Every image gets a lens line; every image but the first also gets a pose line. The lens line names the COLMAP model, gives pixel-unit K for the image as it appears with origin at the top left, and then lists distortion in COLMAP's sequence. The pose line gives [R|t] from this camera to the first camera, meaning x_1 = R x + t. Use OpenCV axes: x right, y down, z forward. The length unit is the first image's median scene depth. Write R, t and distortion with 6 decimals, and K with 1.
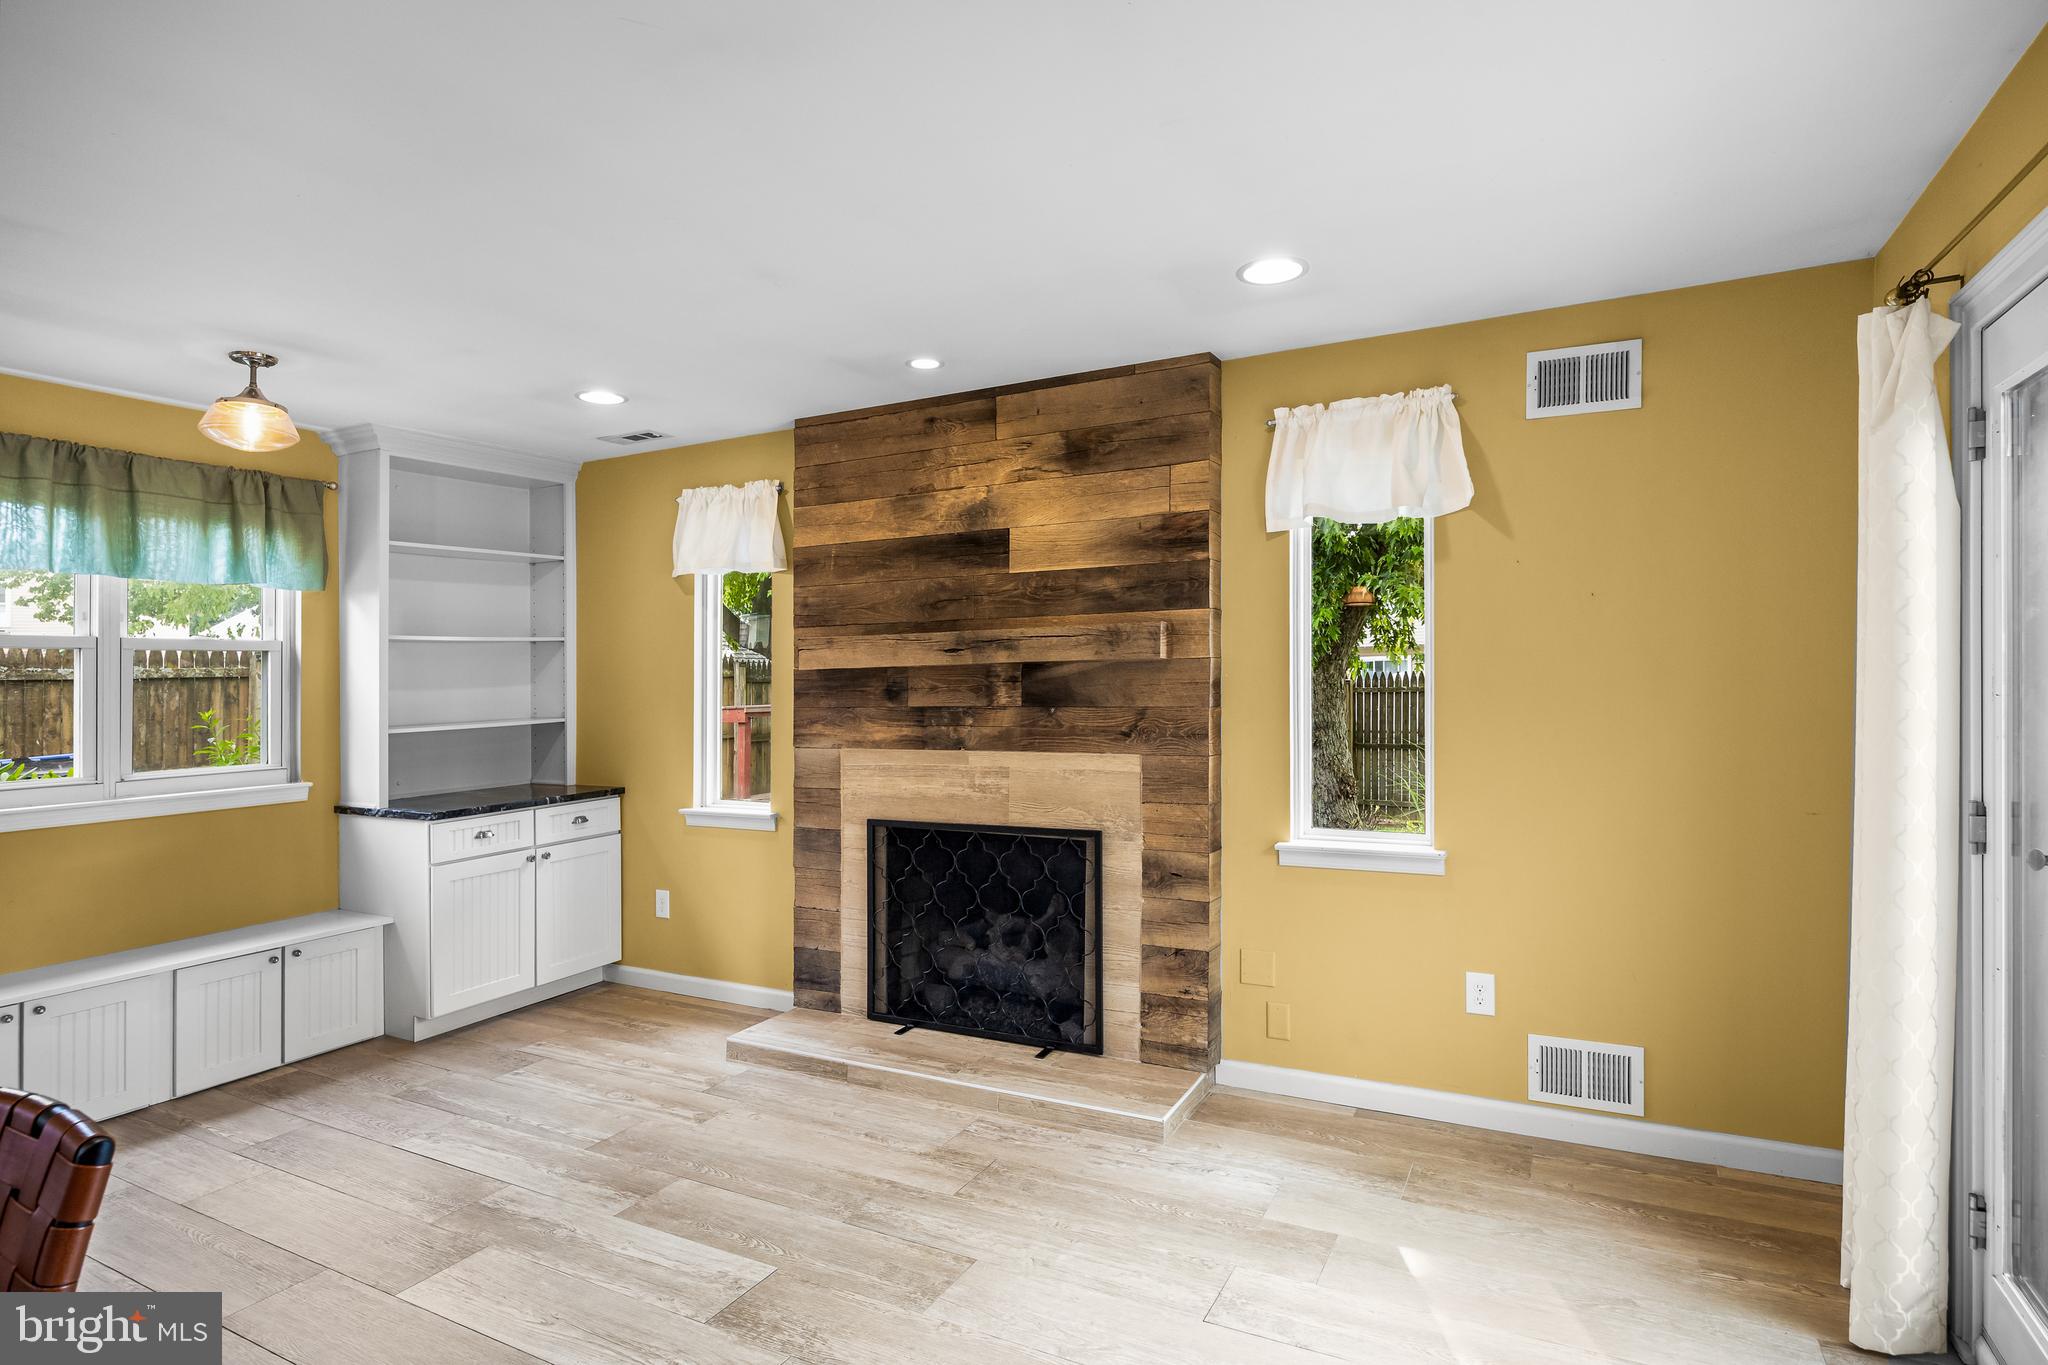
lens RADIAL K [[1054.6, 0, 1012.3], [0, 1054.6, 661.4], [0, 0, 1]] dist [-0.014406, 0.001884]
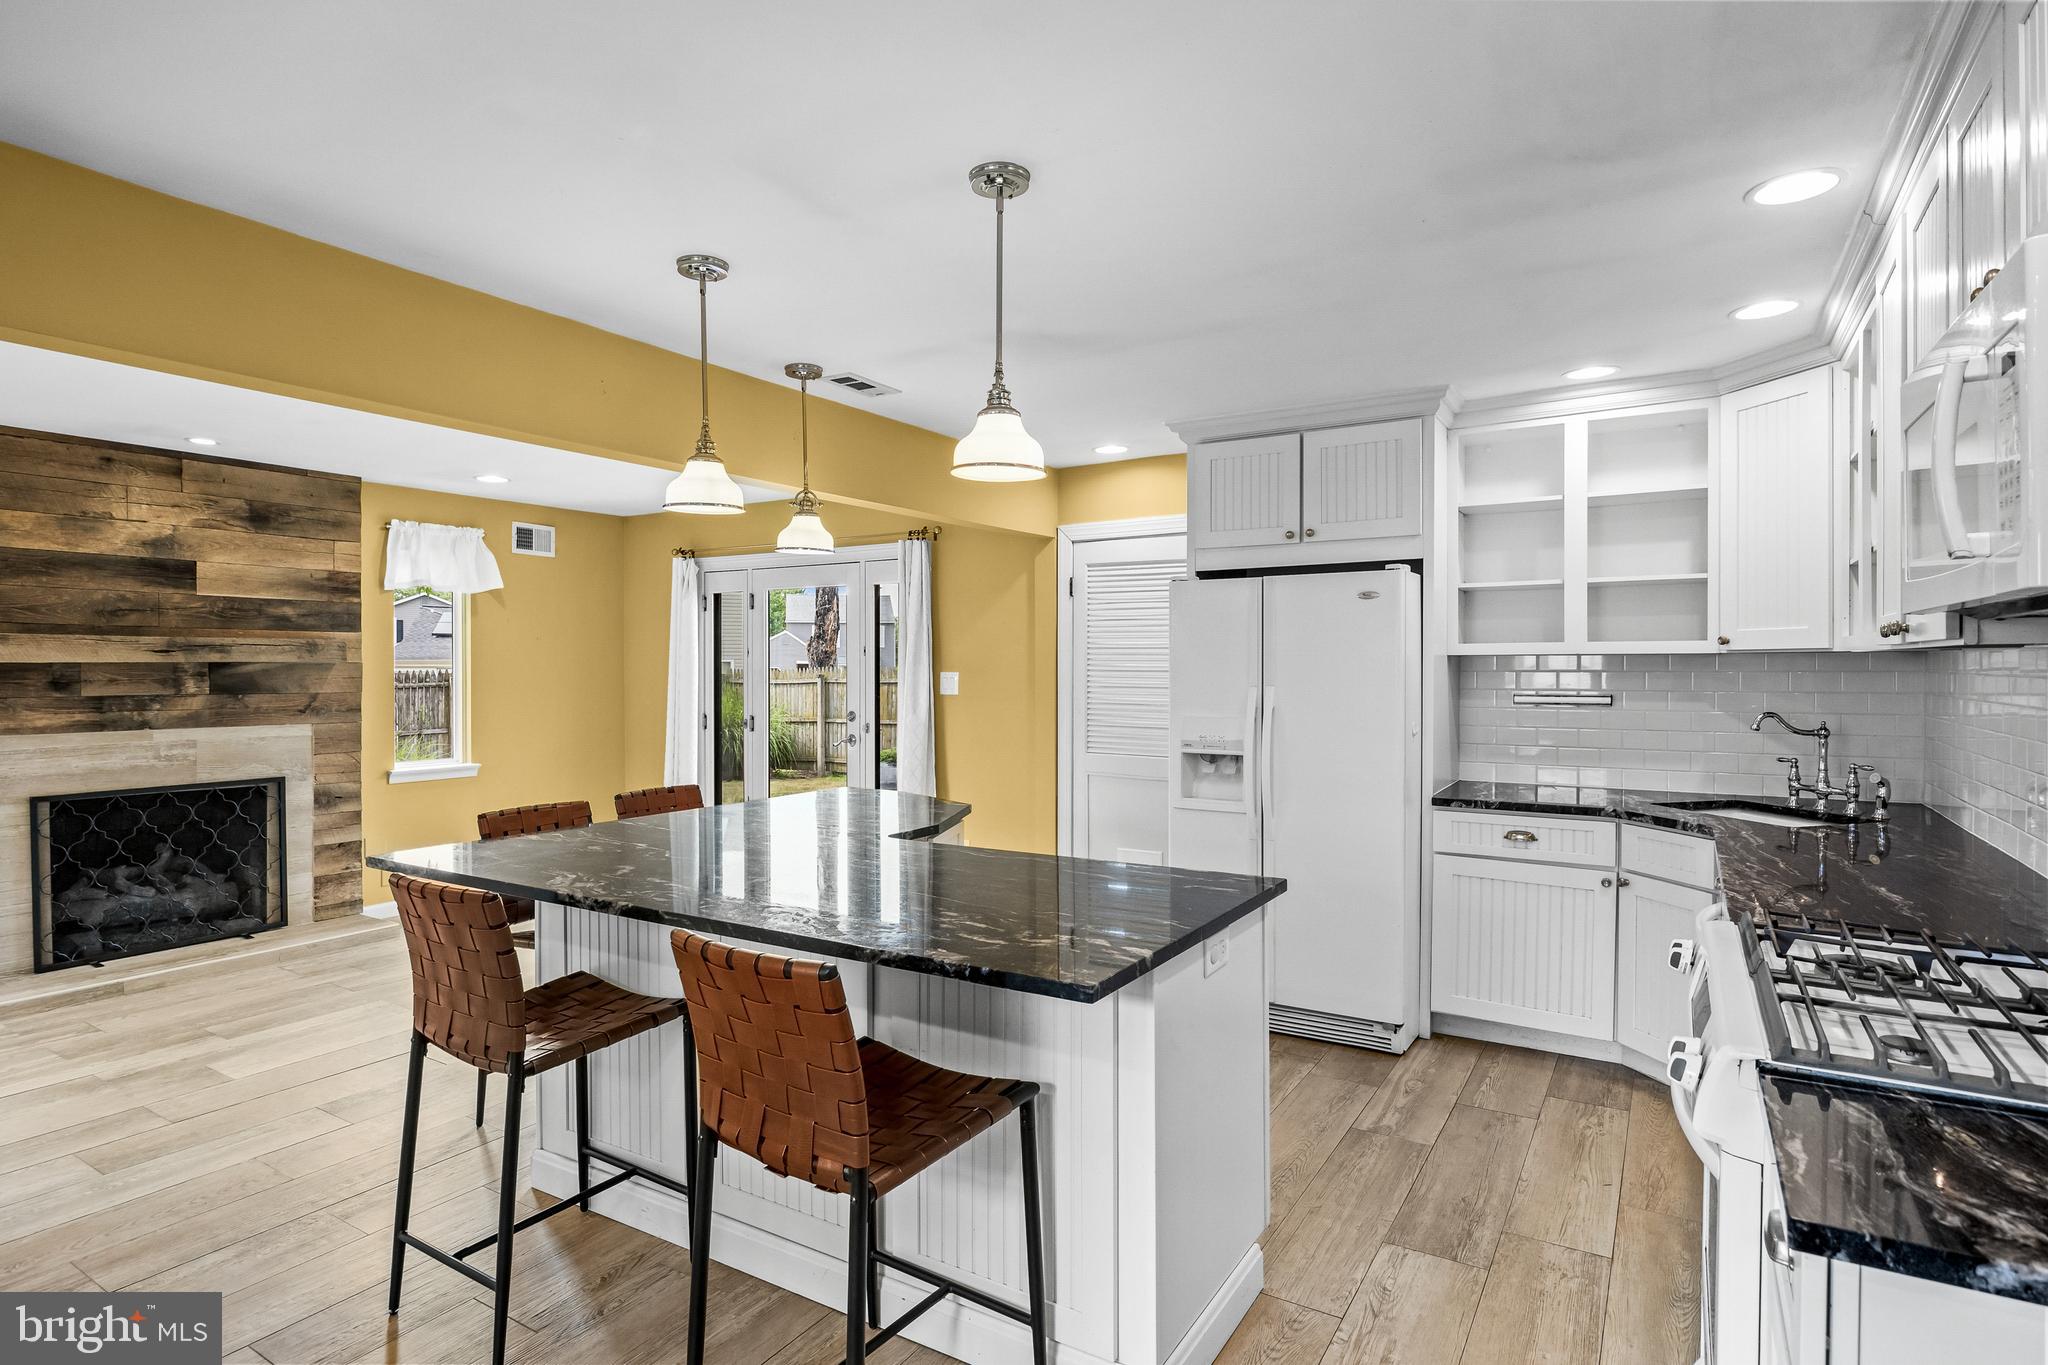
lens RADIAL K [[1054.6, 0, 1041.7], [0, 1054.6, 676.4], [0, 0, 1]] dist [-0.014406, 0.001884]
pose [[0.057287, 0.008731, 0.998320, -1.283336], [-0.014100, 0.999869, -0.007936, 0.015058], [-0.998258, -0.013622, 0.057403, -0.148133]]
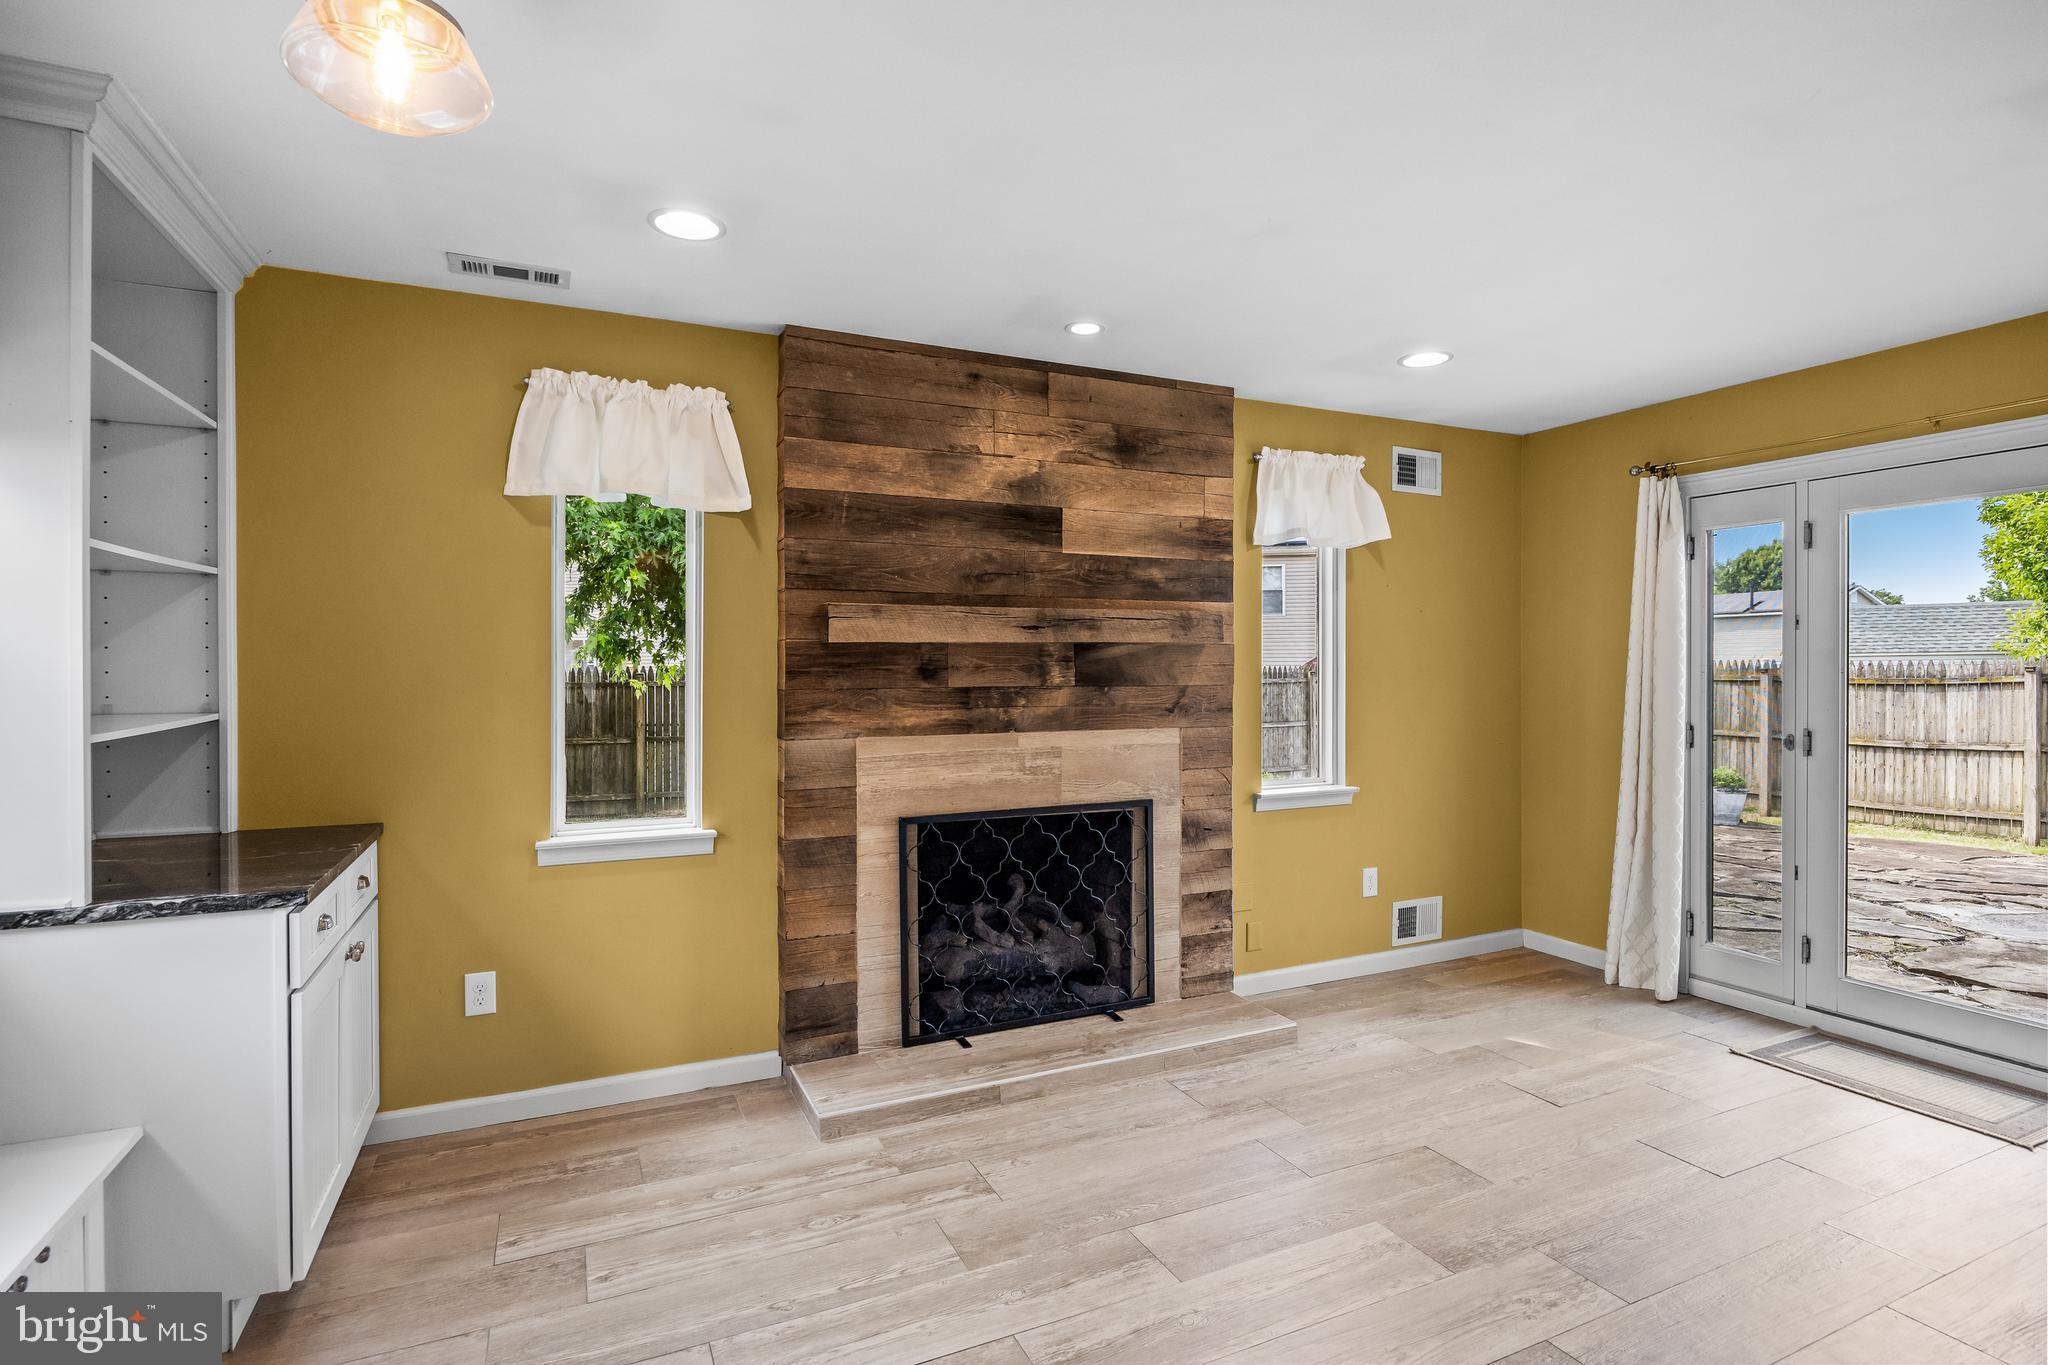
lens RADIAL K [[1021.7, 0, 1037.2], [0, 1021.7, 673.7], [0, 0, 1]] dist [-0.014159, -0.001006]
pose [[0.599274, 0.010971, 0.800469, -0.803575], [-0.020733, 0.999783, 0.001818, 0.030012], [-0.800275, -0.017686, 0.599372, 0.444257]]
